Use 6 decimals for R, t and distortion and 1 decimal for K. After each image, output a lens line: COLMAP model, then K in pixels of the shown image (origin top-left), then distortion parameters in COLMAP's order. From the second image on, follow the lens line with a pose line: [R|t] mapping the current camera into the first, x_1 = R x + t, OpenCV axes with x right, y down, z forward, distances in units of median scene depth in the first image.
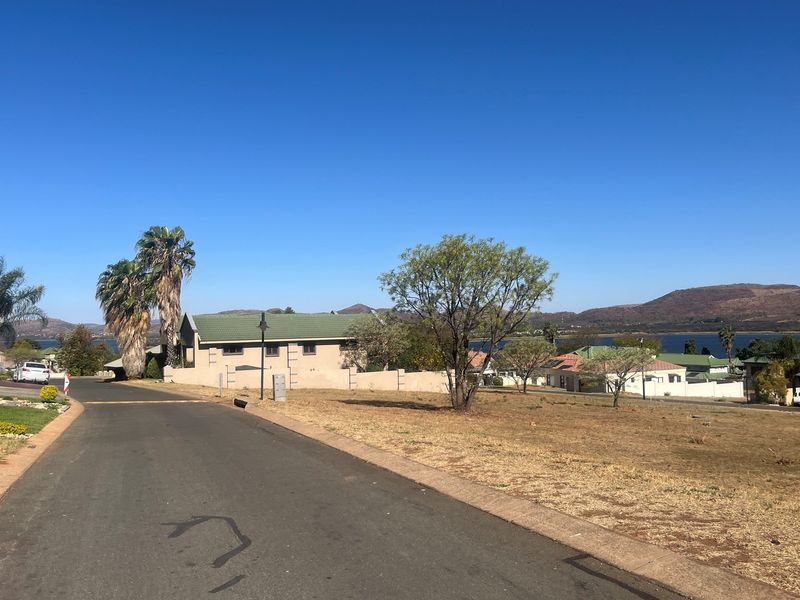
lens RADIAL K [[679.8, 0, 387.1], [0, 679.8, 310.4], [0, 0, 1]] dist [0.001722, -0.003286]
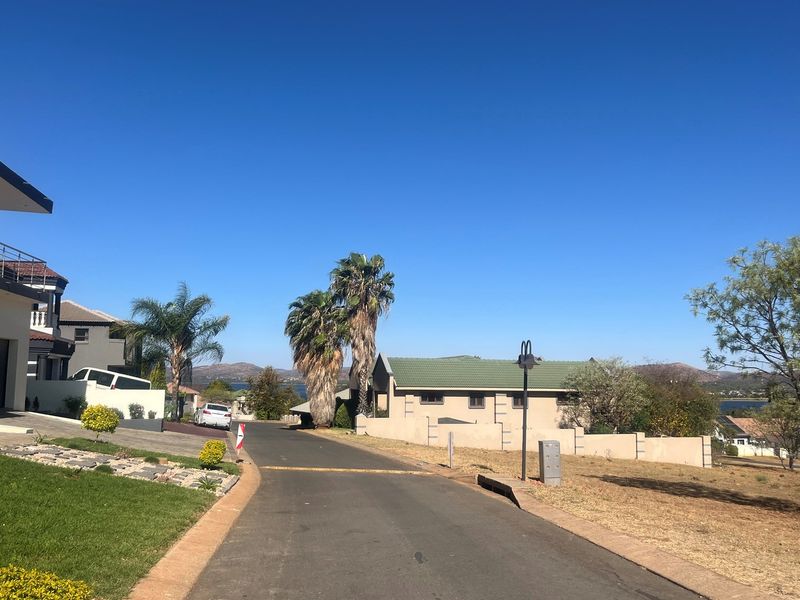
lens RADIAL K [[673.6, 0, 400.0], [0, 673.6, 300.0], [0, 0, 1]] dist [0.082144, -0.127414]
pose [[0.971964, 0.005946, -0.235053, -0.071821], [-0.027445, 0.995716, -0.088298, 0.011576], [0.233521, 0.092273, 0.967963, 0.168873]]
